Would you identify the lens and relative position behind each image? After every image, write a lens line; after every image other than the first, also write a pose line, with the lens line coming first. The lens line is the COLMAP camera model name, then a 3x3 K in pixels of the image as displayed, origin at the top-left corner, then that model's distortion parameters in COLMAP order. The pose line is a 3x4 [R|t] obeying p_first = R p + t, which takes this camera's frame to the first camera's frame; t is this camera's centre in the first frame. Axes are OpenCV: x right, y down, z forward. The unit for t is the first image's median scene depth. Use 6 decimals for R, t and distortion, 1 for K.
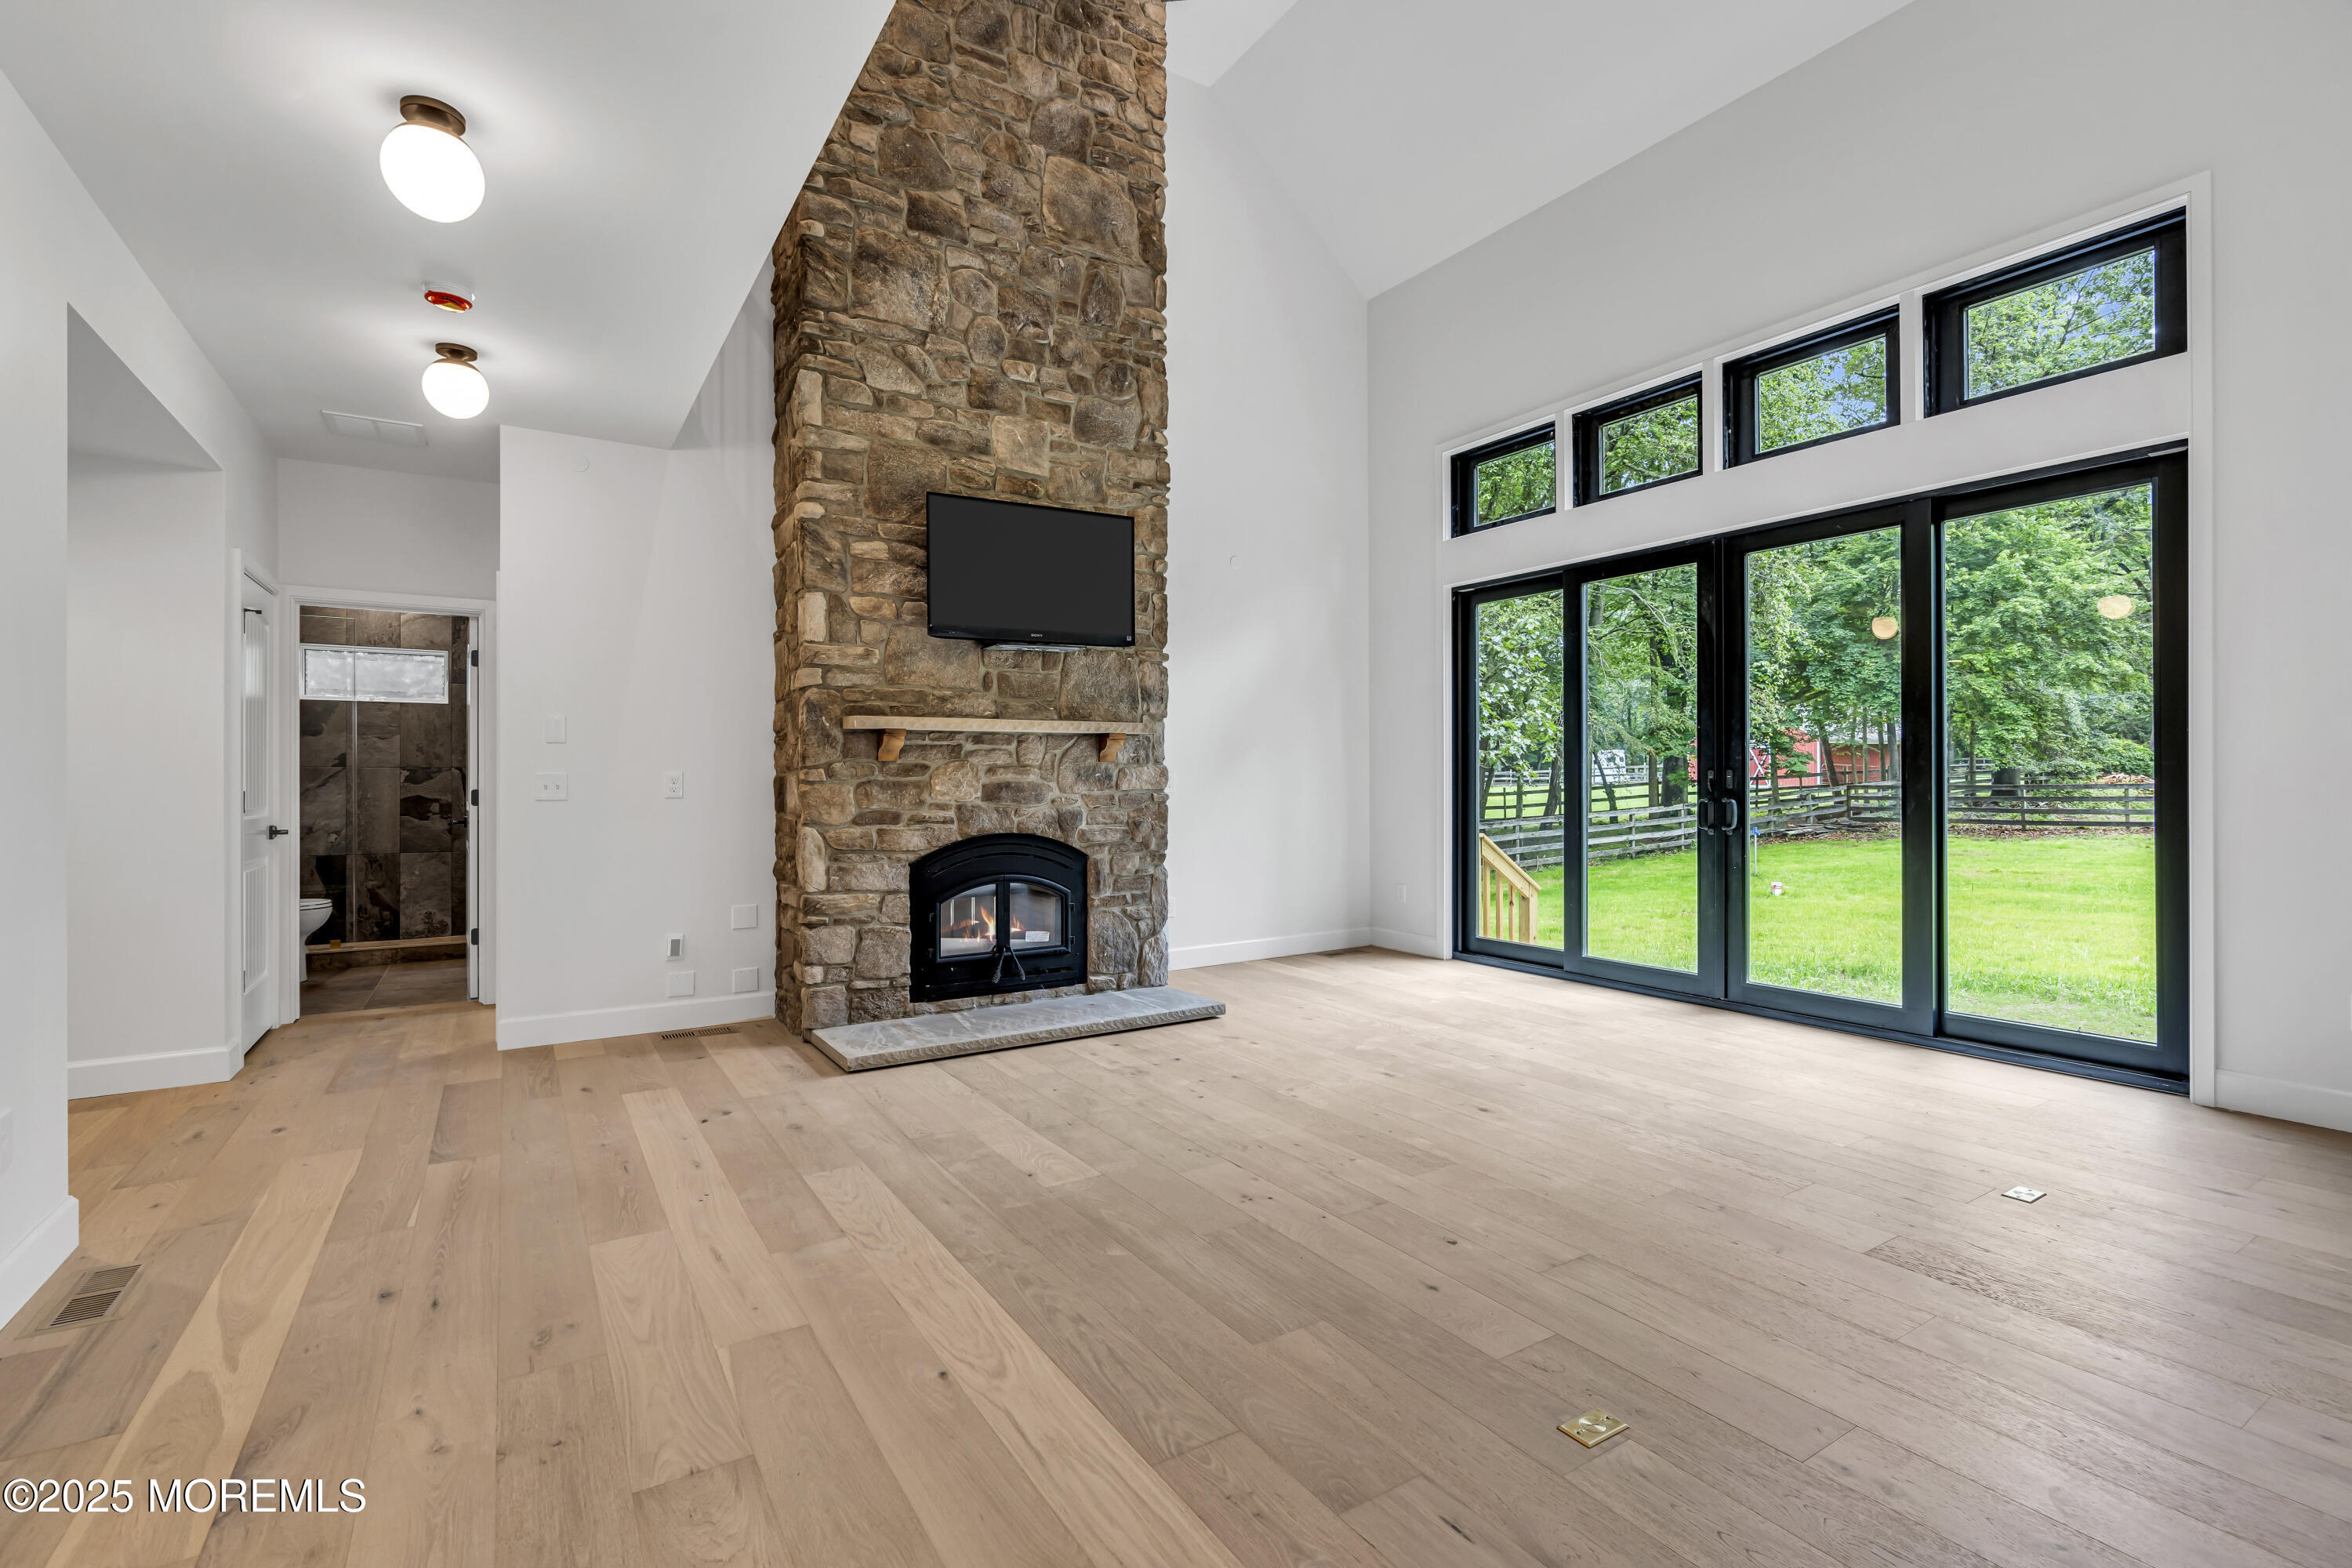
lens RADIAL K [[1054.0, 0, 1175.6], [0, 1054.0, 779.3], [0, 0, 1]] dist [-0.011695, 0.004454]
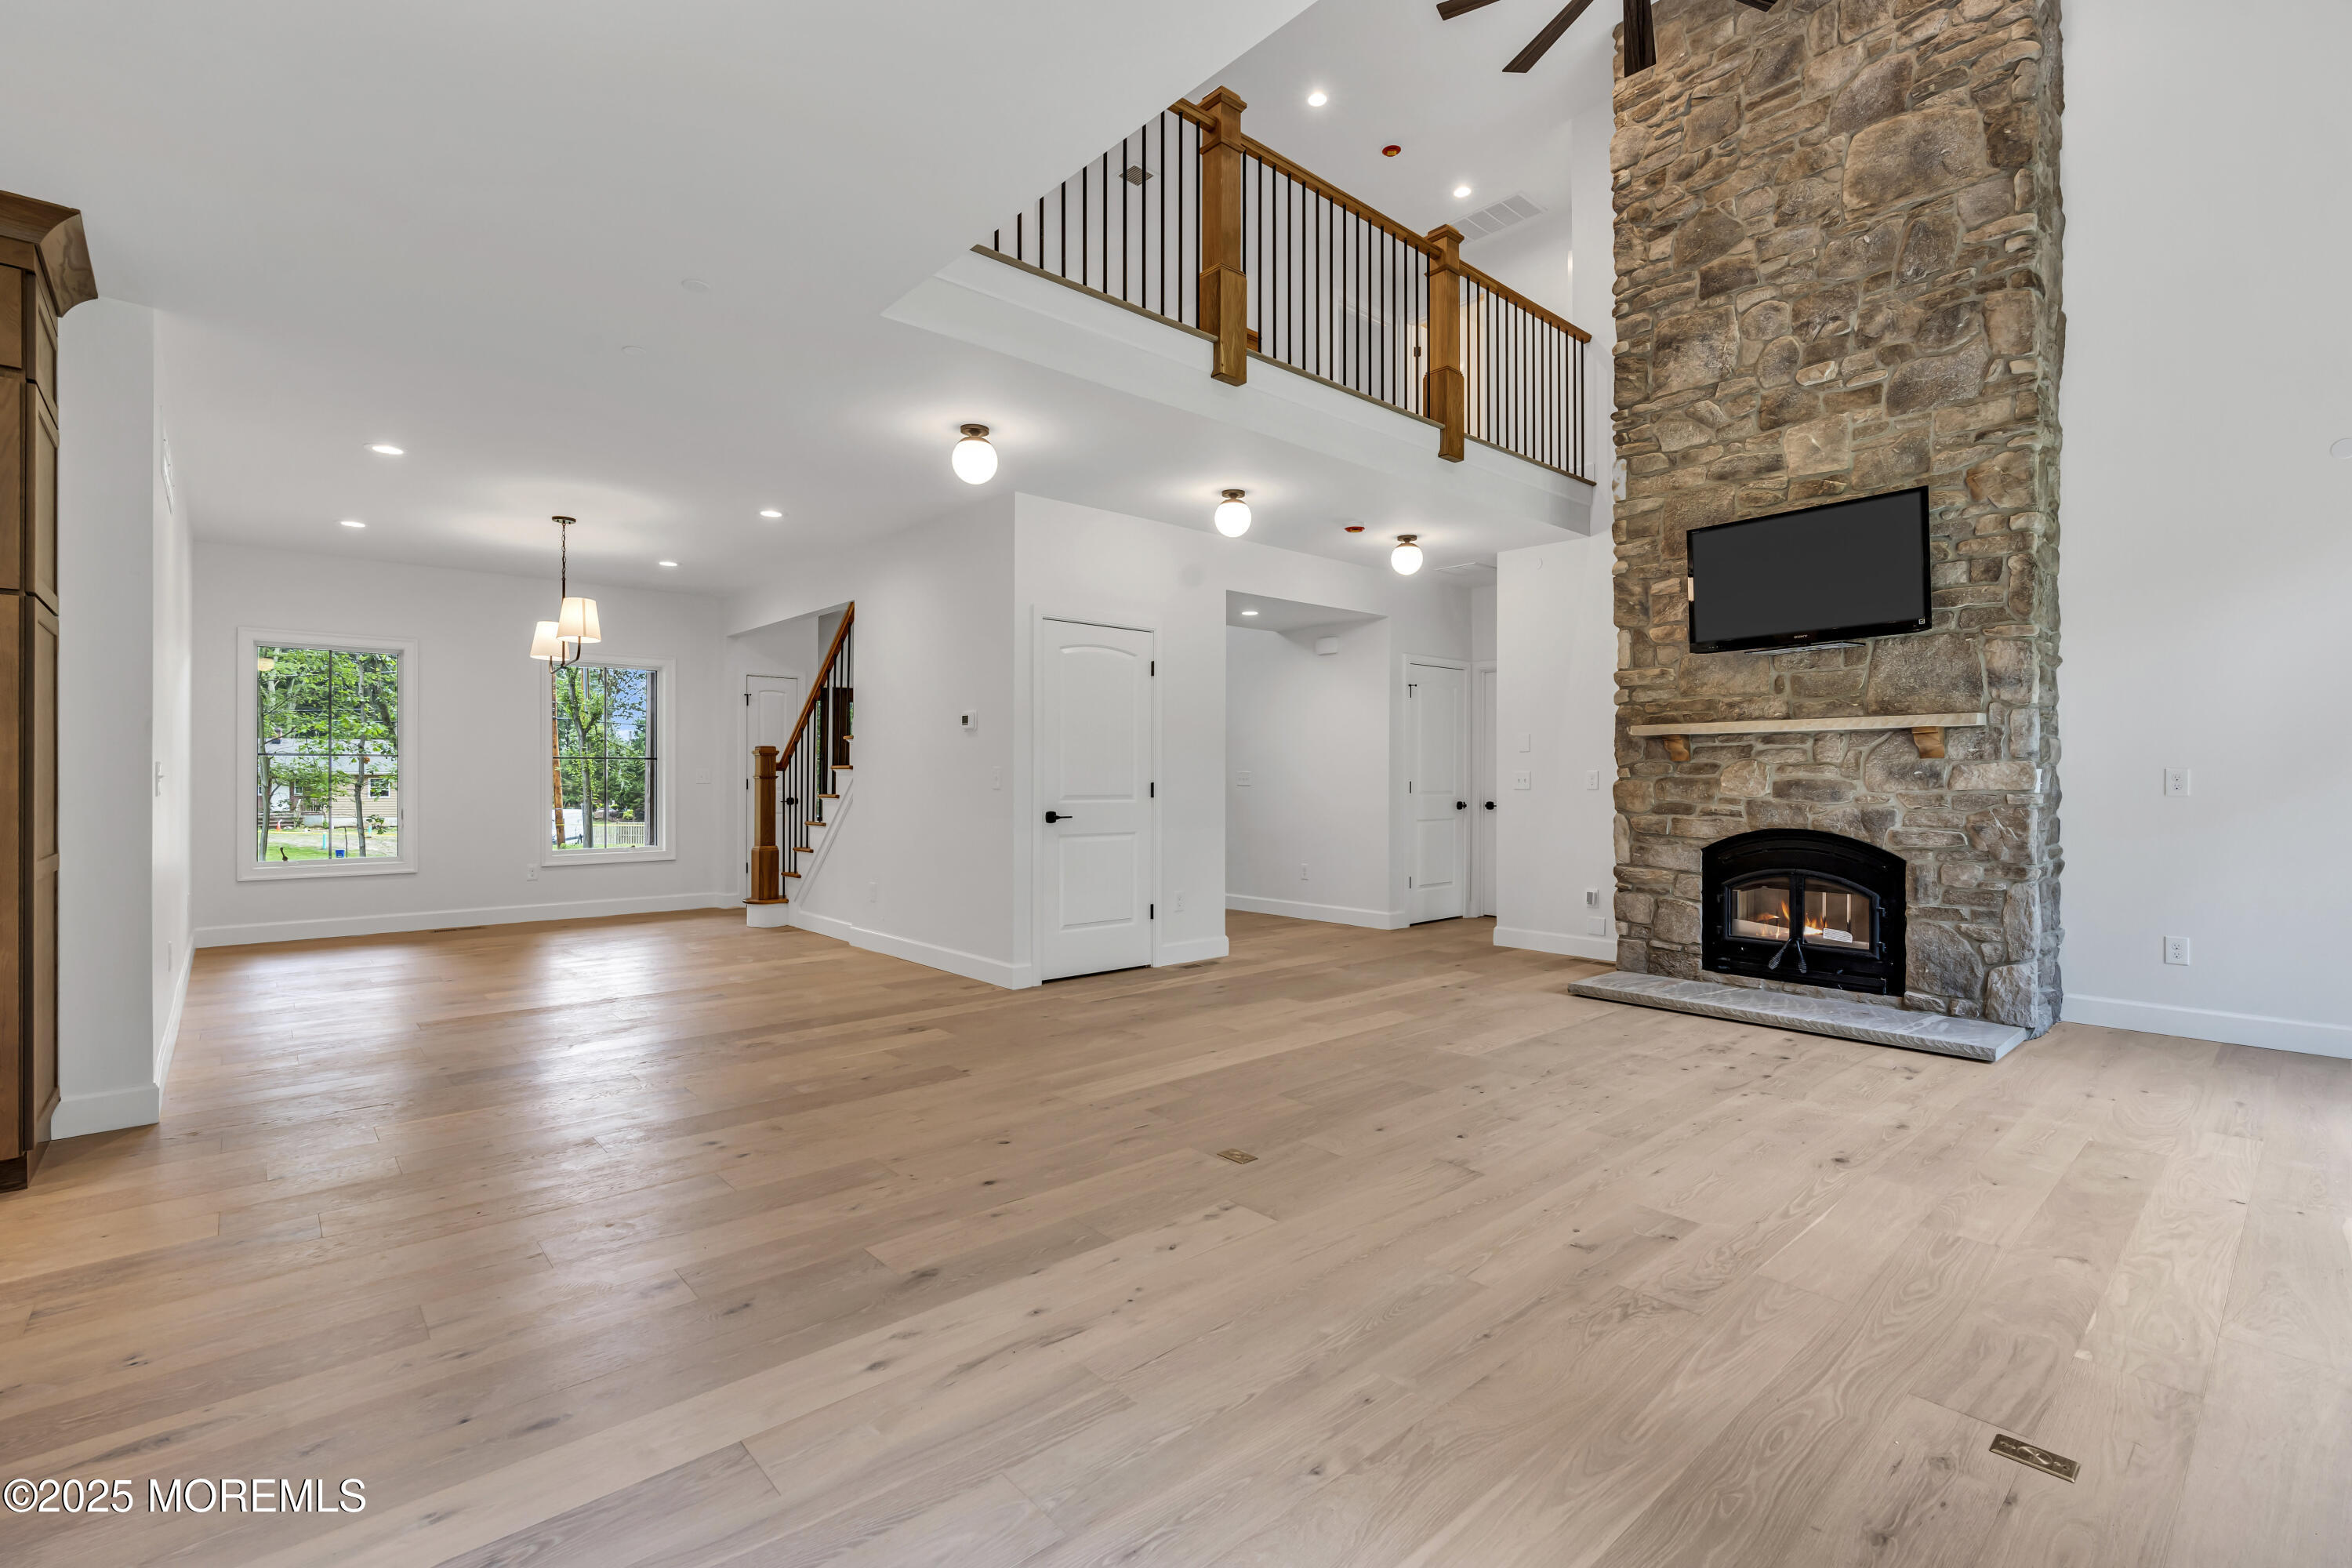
lens RADIAL K [[1054.0, 0, 1165.5], [0, 1054.0, 779.9], [0, 0, 1]] dist [-0.011695, 0.004454]
pose [[0.156755, 0.008288, -0.987603, 0.777312], [-0.002404, 0.999965, 0.008010, -0.004057], [0.987635, 0.001119, 0.156769, 0.230060]]
